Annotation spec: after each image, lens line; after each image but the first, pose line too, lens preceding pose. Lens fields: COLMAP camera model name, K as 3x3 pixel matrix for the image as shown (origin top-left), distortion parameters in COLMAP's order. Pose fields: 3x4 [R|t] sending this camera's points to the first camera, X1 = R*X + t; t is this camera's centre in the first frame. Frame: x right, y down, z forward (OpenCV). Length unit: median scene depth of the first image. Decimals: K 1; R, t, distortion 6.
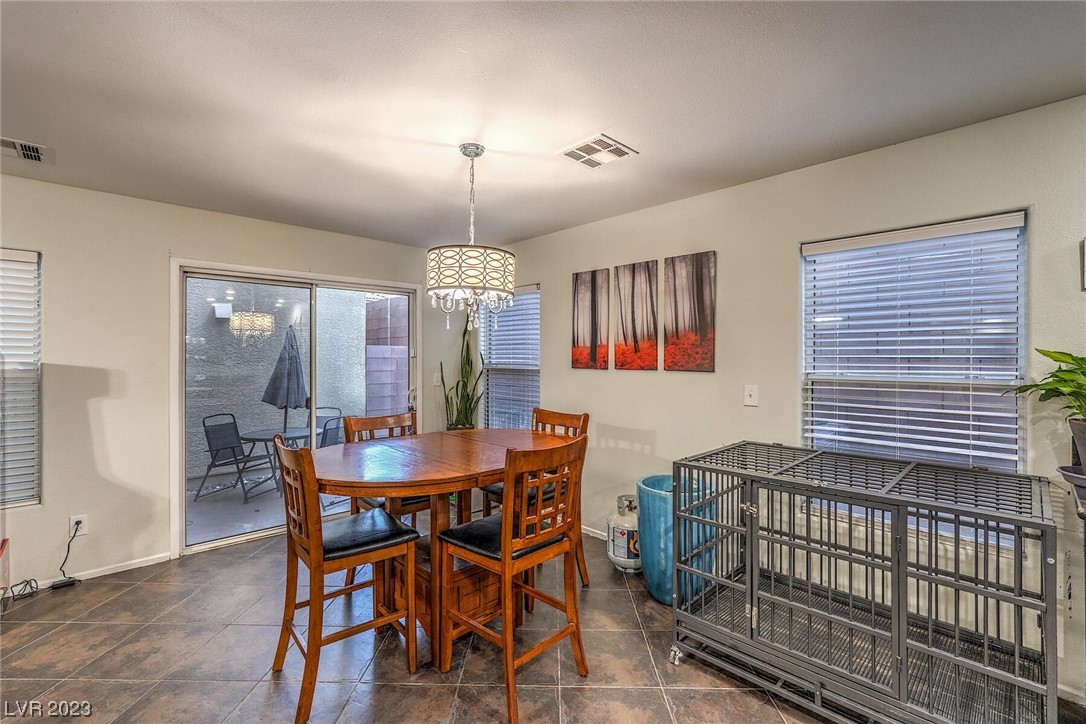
lens RADIAL K [[484.1, 0, 541.0], [0, 484.1, 357.7], [0, 0, 1]] dist [-0.000605, 0.000113]
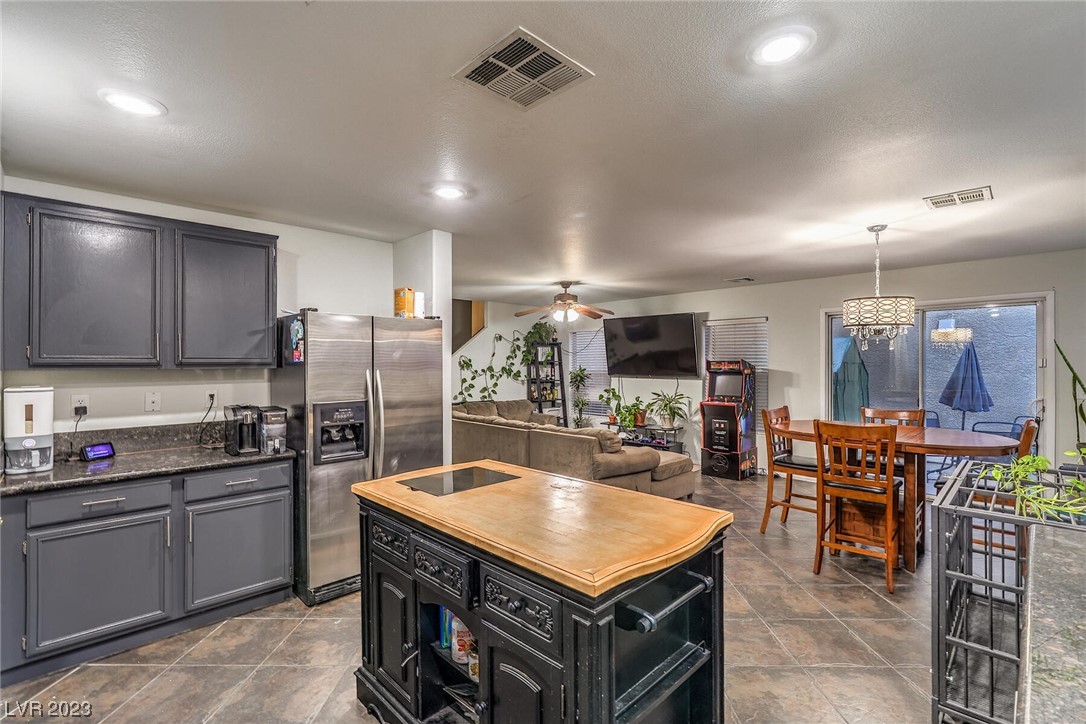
lens RADIAL K [[485.1, 0, 543.2], [0, 485.1, 371.9], [0, 0, 1]] dist [-0.002454, -0.000303]
pose [[0.019351, 0.021053, -0.999591, 0.997493], [-0.000360, 0.999778, 0.021050, -0.018616], [0.999813, -0.000047, 0.019354, -0.028372]]
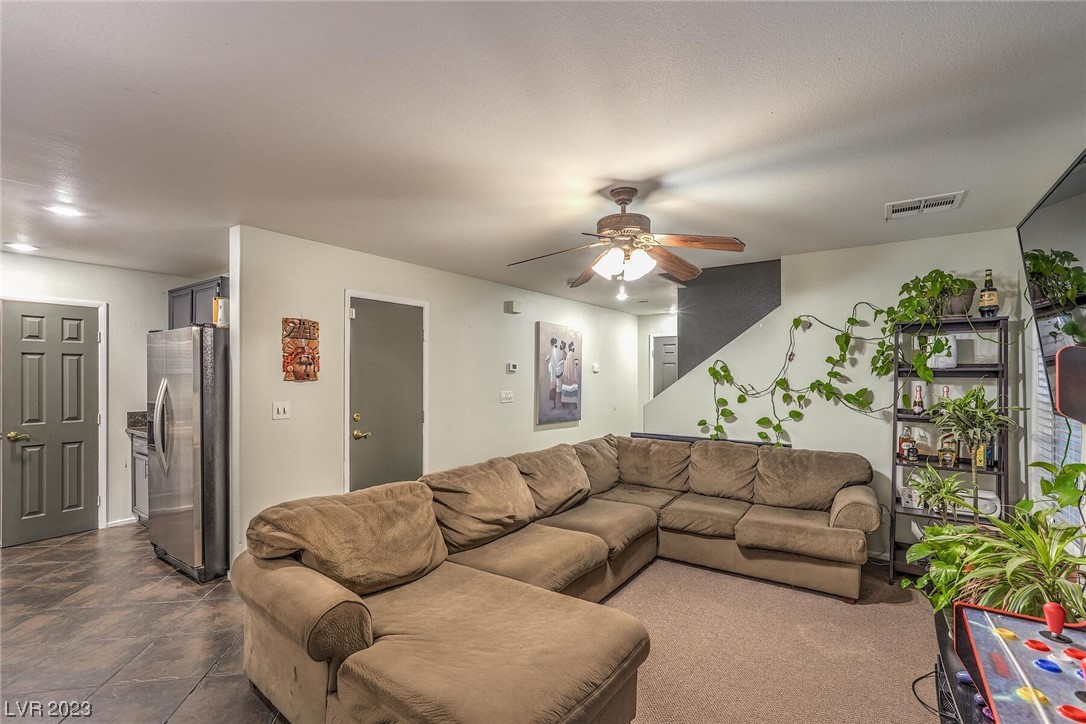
lens RADIAL K [[485.1, 0, 543.2], [0, 485.1, 371.9], [0, 0, 1]] dist [-0.002454, -0.000303]
pose [[-0.981480, 0.001158, -0.191563, -0.611573], [0.001361, 0.999999, -0.000932, -0.013853], [0.191561, -0.001176, -0.981480, 0.912346]]
